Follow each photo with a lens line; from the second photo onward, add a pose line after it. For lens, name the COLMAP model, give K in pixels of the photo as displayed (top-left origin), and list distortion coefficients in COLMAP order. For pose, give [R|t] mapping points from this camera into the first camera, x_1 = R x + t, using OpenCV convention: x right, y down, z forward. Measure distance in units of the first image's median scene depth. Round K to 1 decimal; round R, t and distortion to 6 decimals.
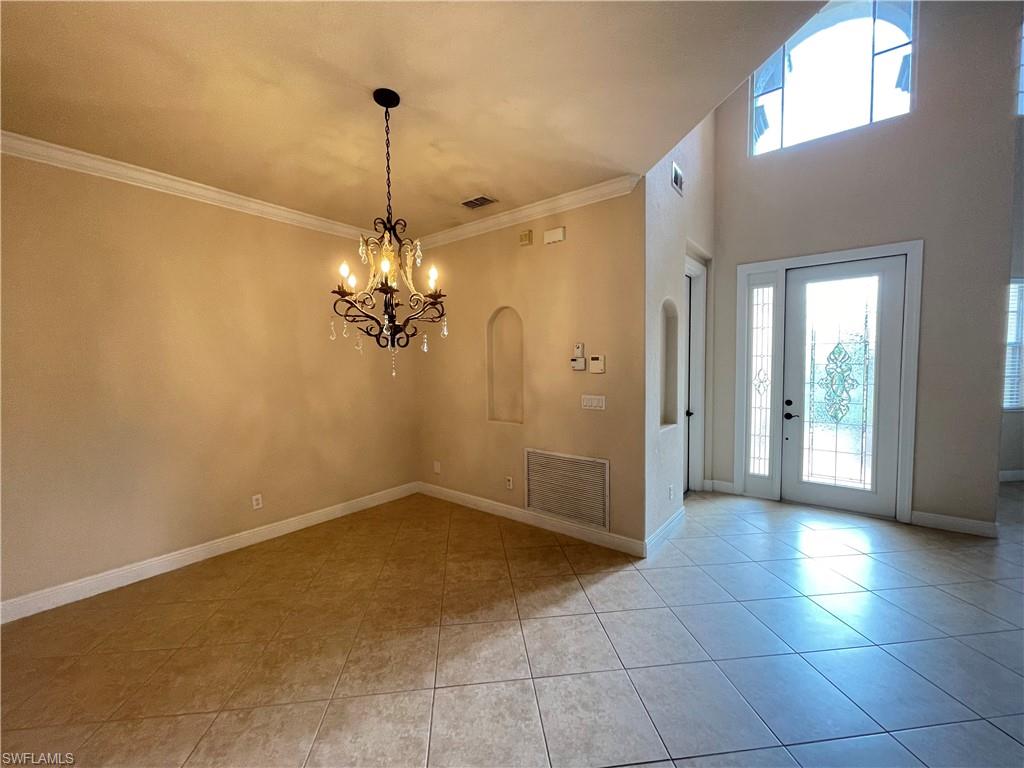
lens RADIAL K [[411.5, 0, 515.2], [0, 411.5, 382.3], [0, 0, 1]] dist [0.001298, -0.000036]
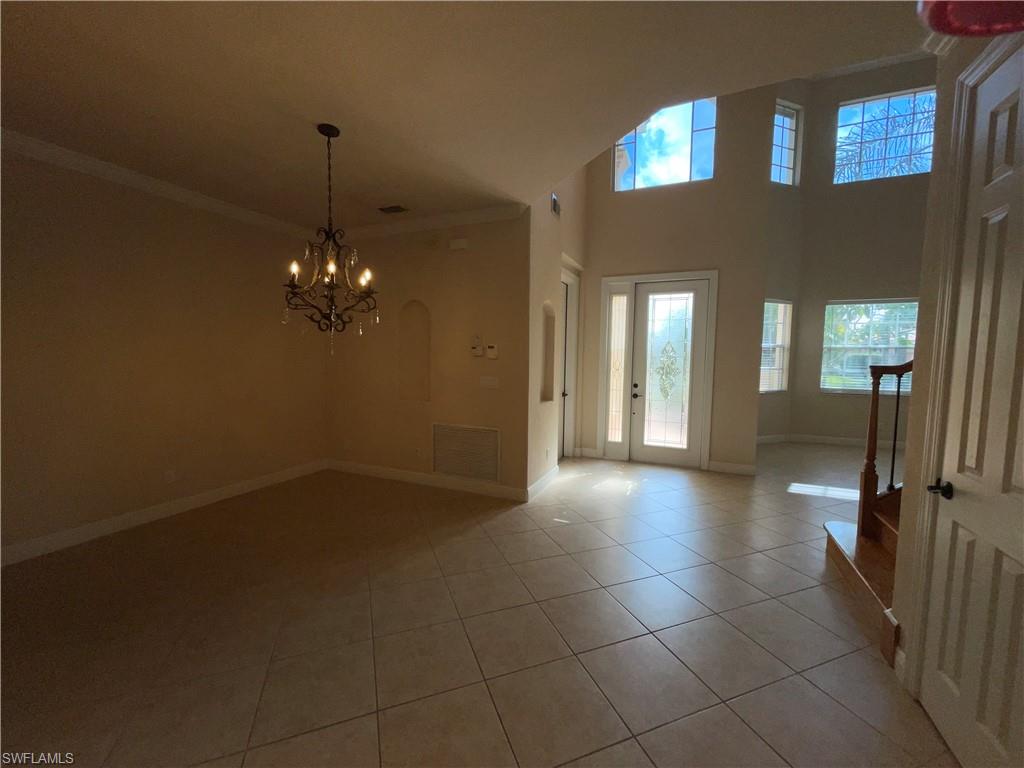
lens RADIAL K [[412.1, 0, 511.2], [0, 412.1, 383.5], [0, 0, 1]] dist [0.000160, -0.000780]
pose [[0.970233, 0.006815, 0.242079, -0.041415], [-0.012251, 0.999705, 0.020957, 0.022679], [-0.241864, -0.023299, 0.970030, -0.199478]]
